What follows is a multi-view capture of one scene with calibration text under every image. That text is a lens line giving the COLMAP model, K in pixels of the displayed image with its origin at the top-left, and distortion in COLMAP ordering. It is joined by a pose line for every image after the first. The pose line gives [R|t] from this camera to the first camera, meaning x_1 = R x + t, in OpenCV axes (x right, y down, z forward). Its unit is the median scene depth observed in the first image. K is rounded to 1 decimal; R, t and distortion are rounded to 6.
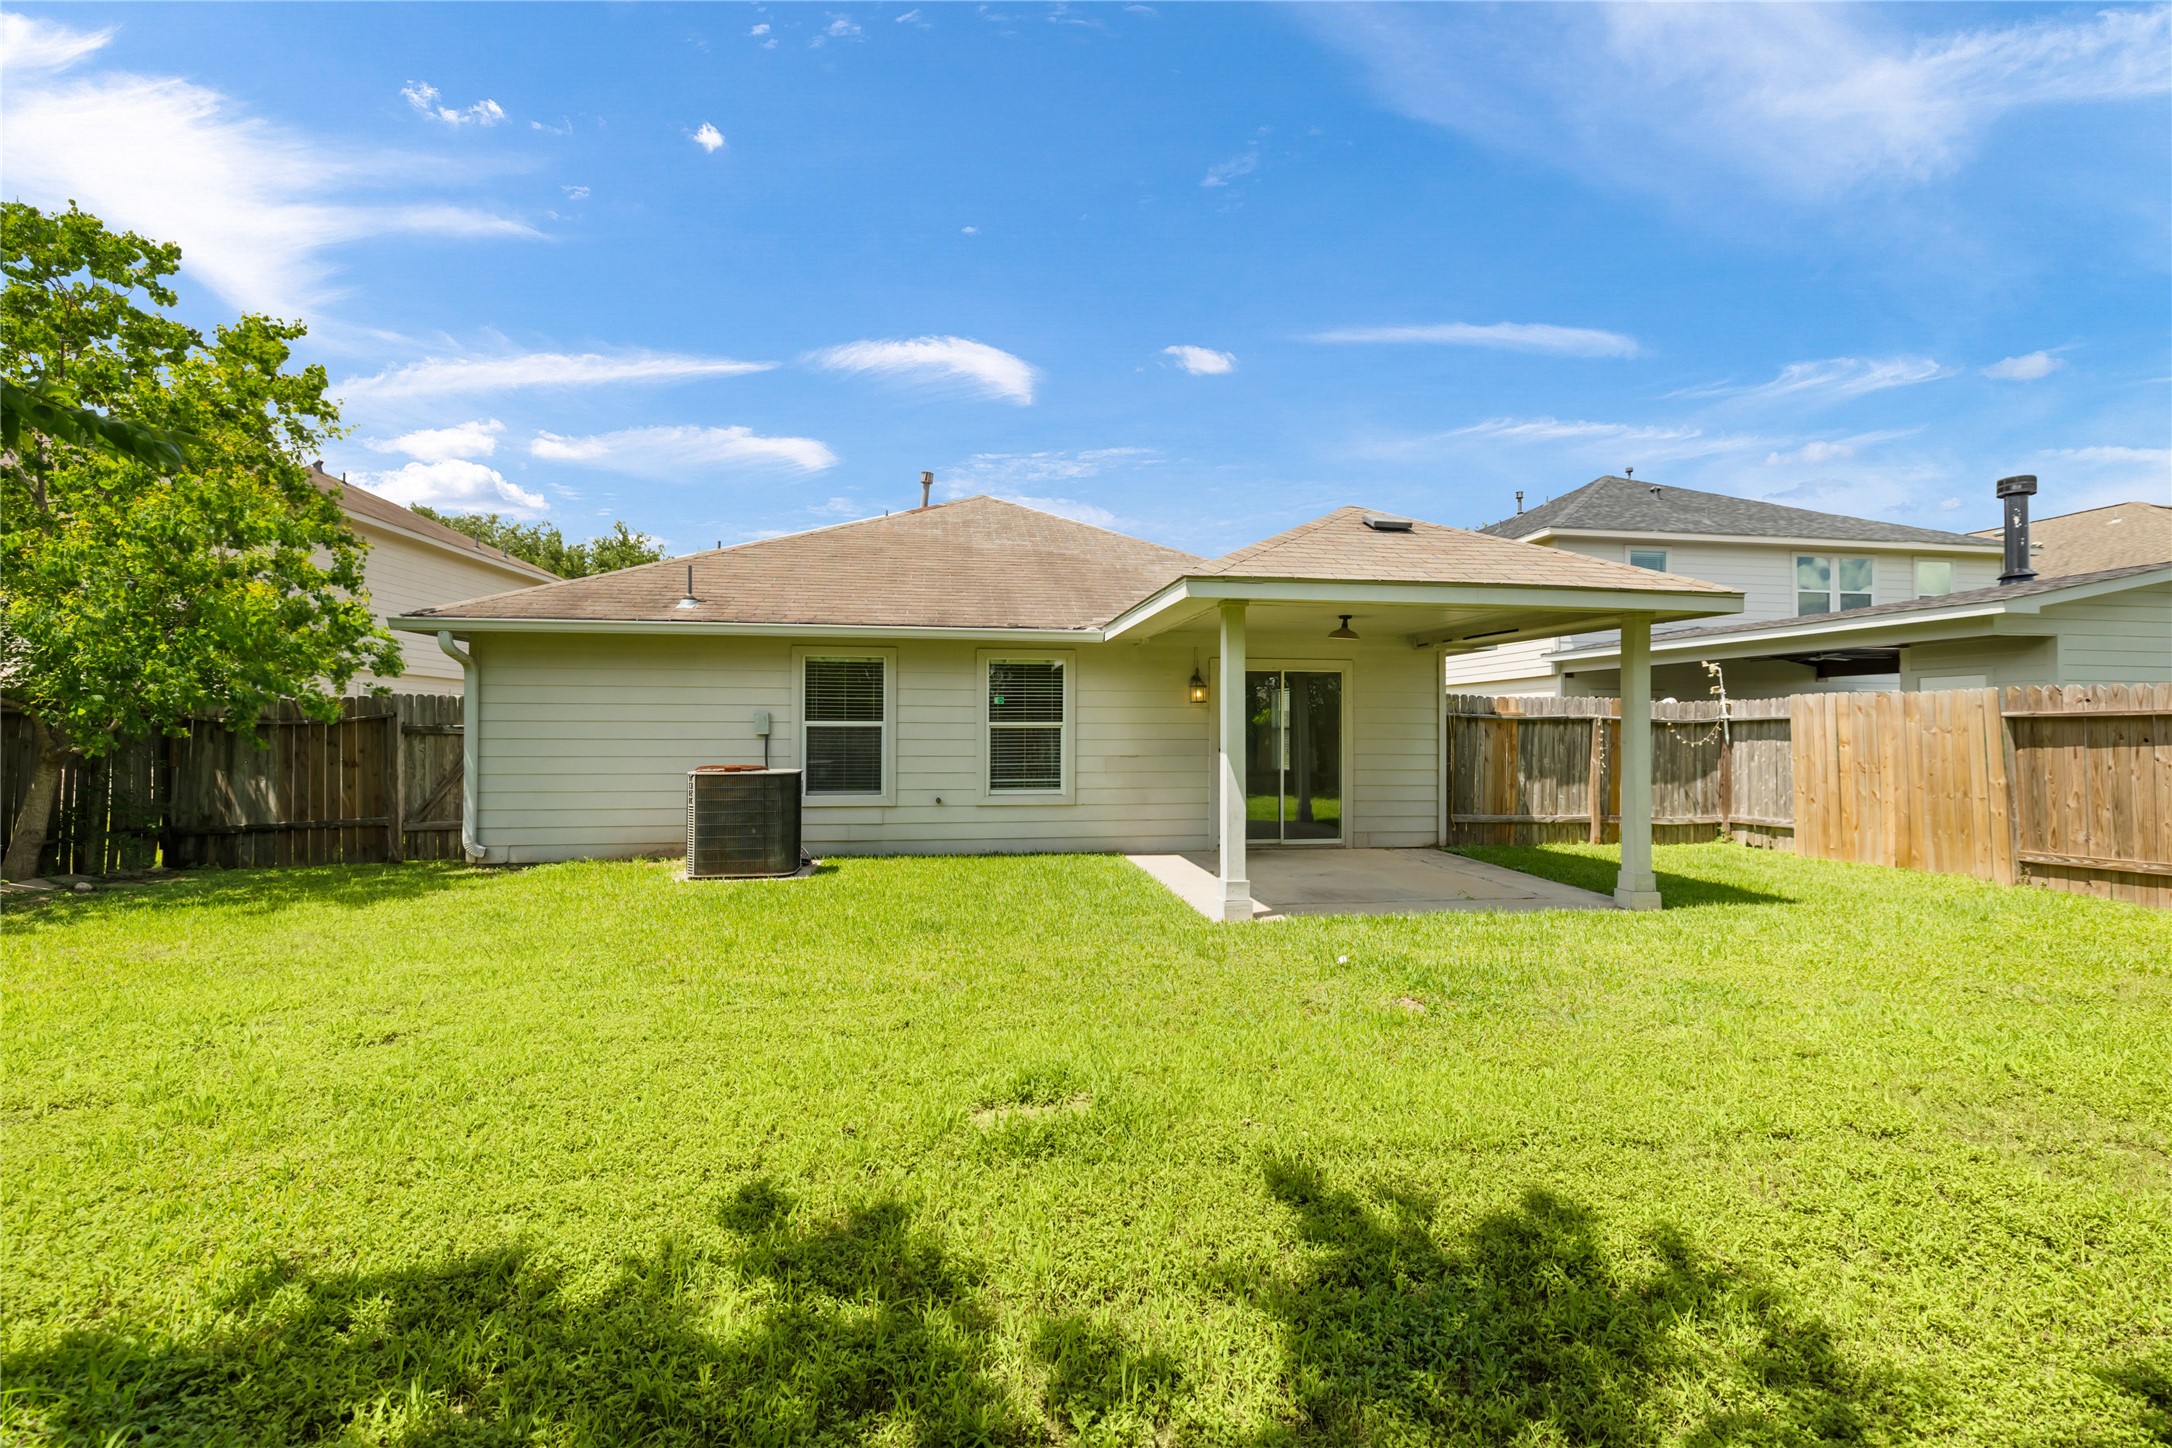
lens RADIAL K [[922.1, 0, 1086.8], [0, 922.1, 715.3], [0, 0, 1]] dist [0.004355, -0.000365]
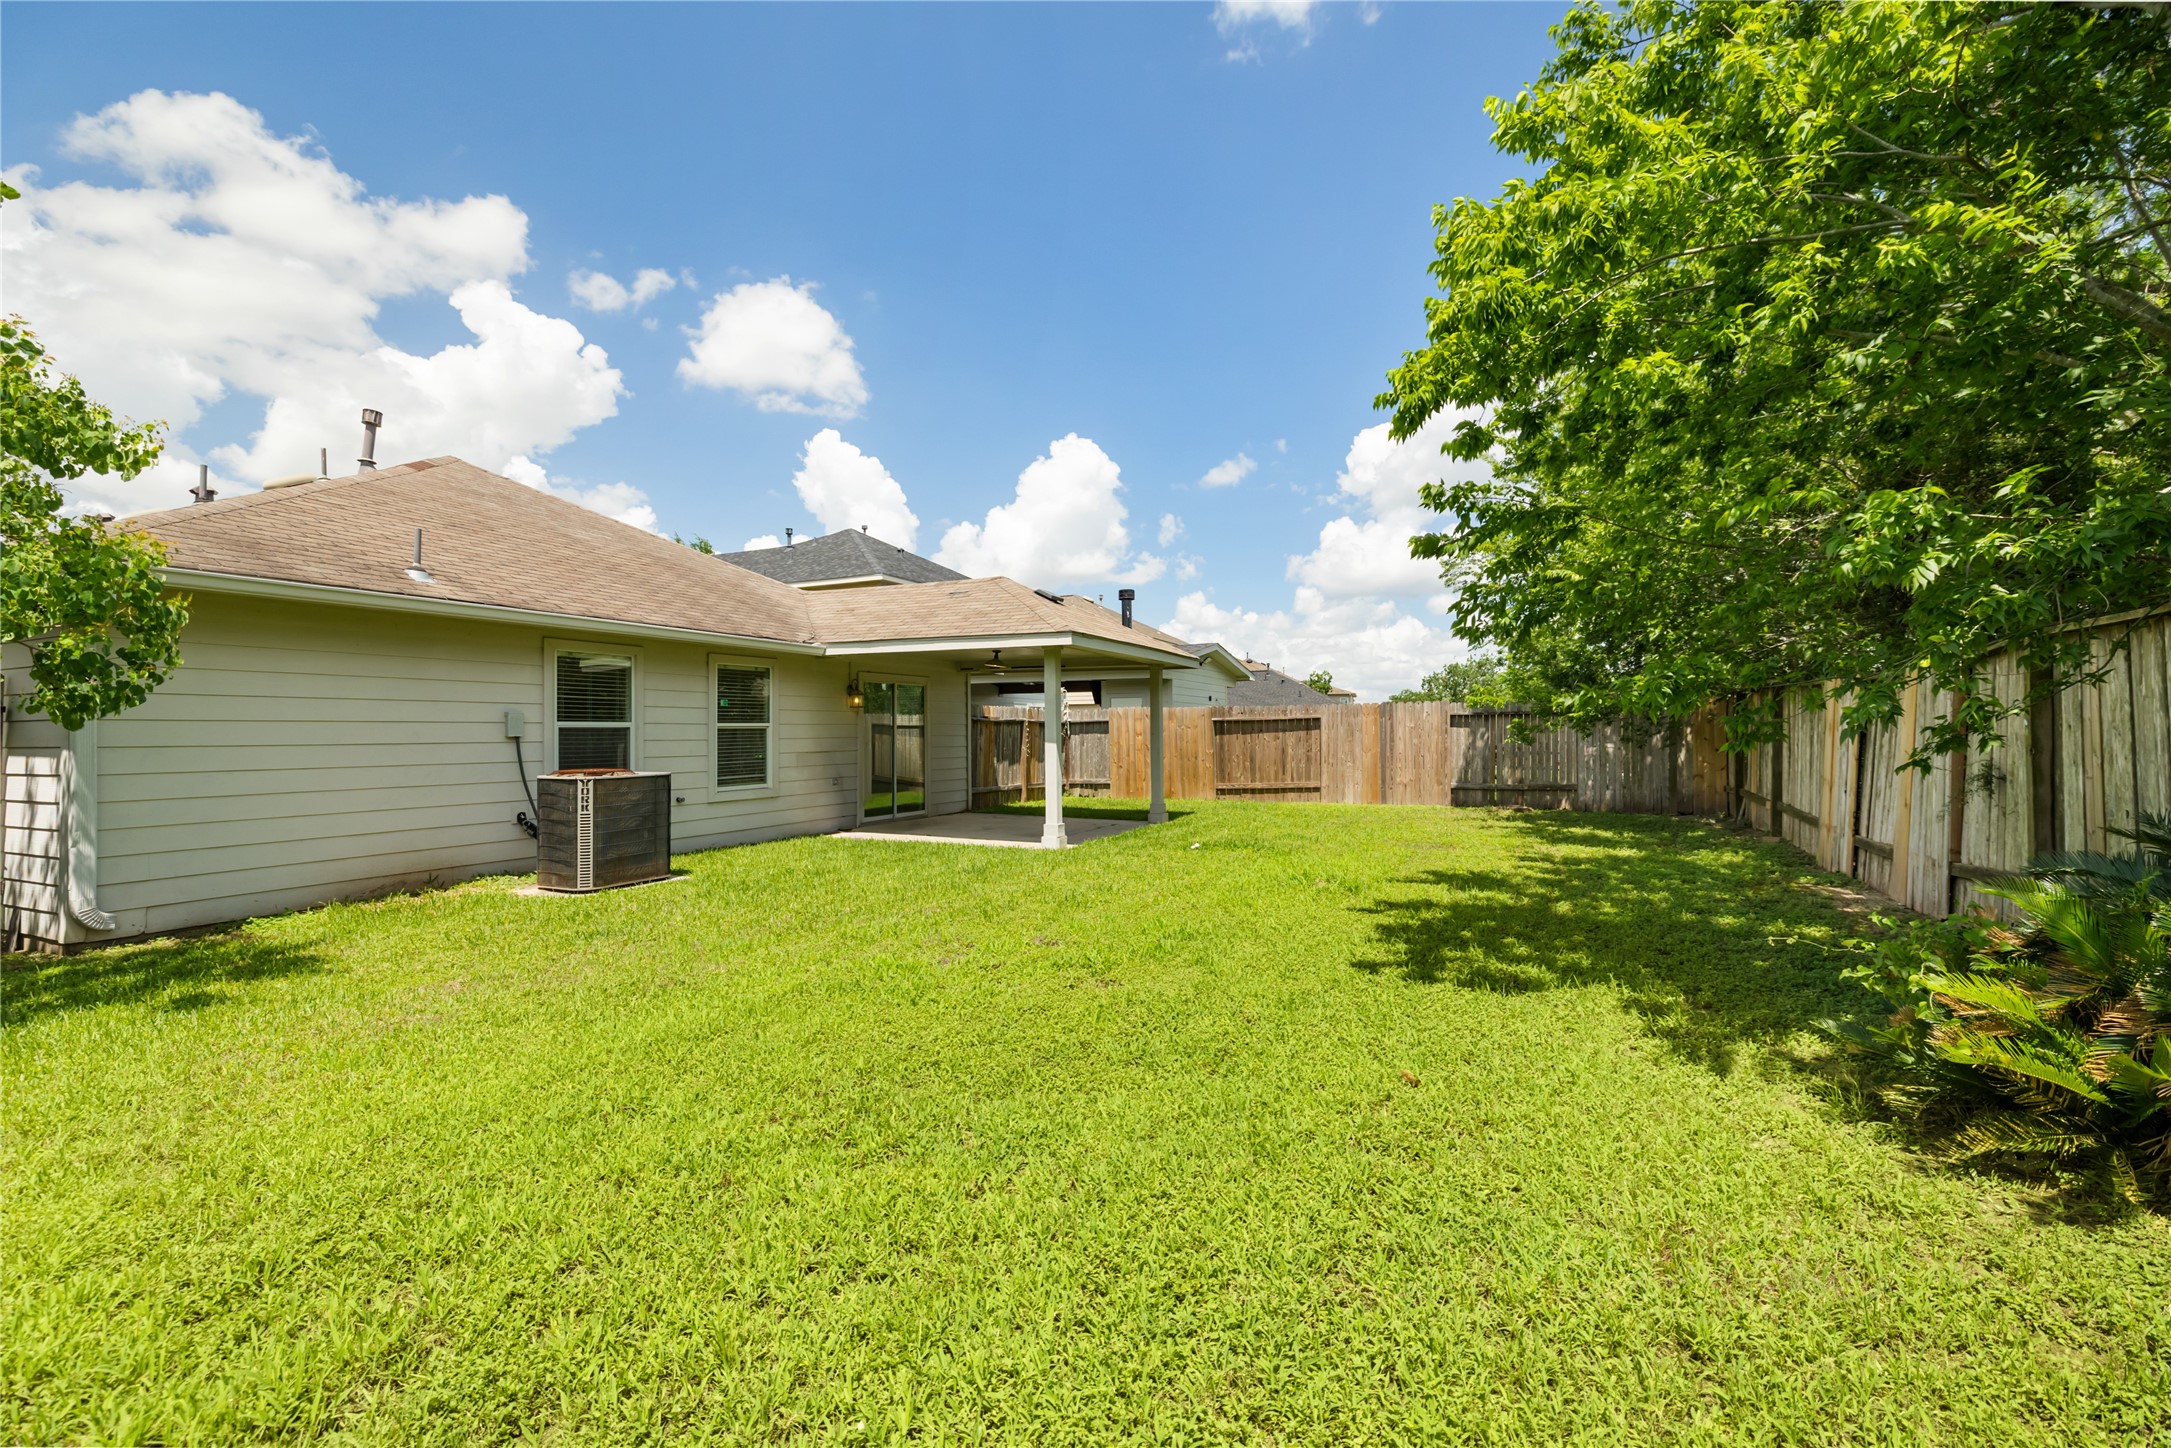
lens RADIAL K [[921.7, 0, 1084.7], [0, 921.7, 726.2], [0, 0, 1]] dist [0.004355, -0.000365]
pose [[0.567391, -0.002942, 0.823443, -0.736758], [-0.004781, 0.999965, 0.006867, 0.001594], [-0.823435, -0.007833, 0.567357, 0.047849]]
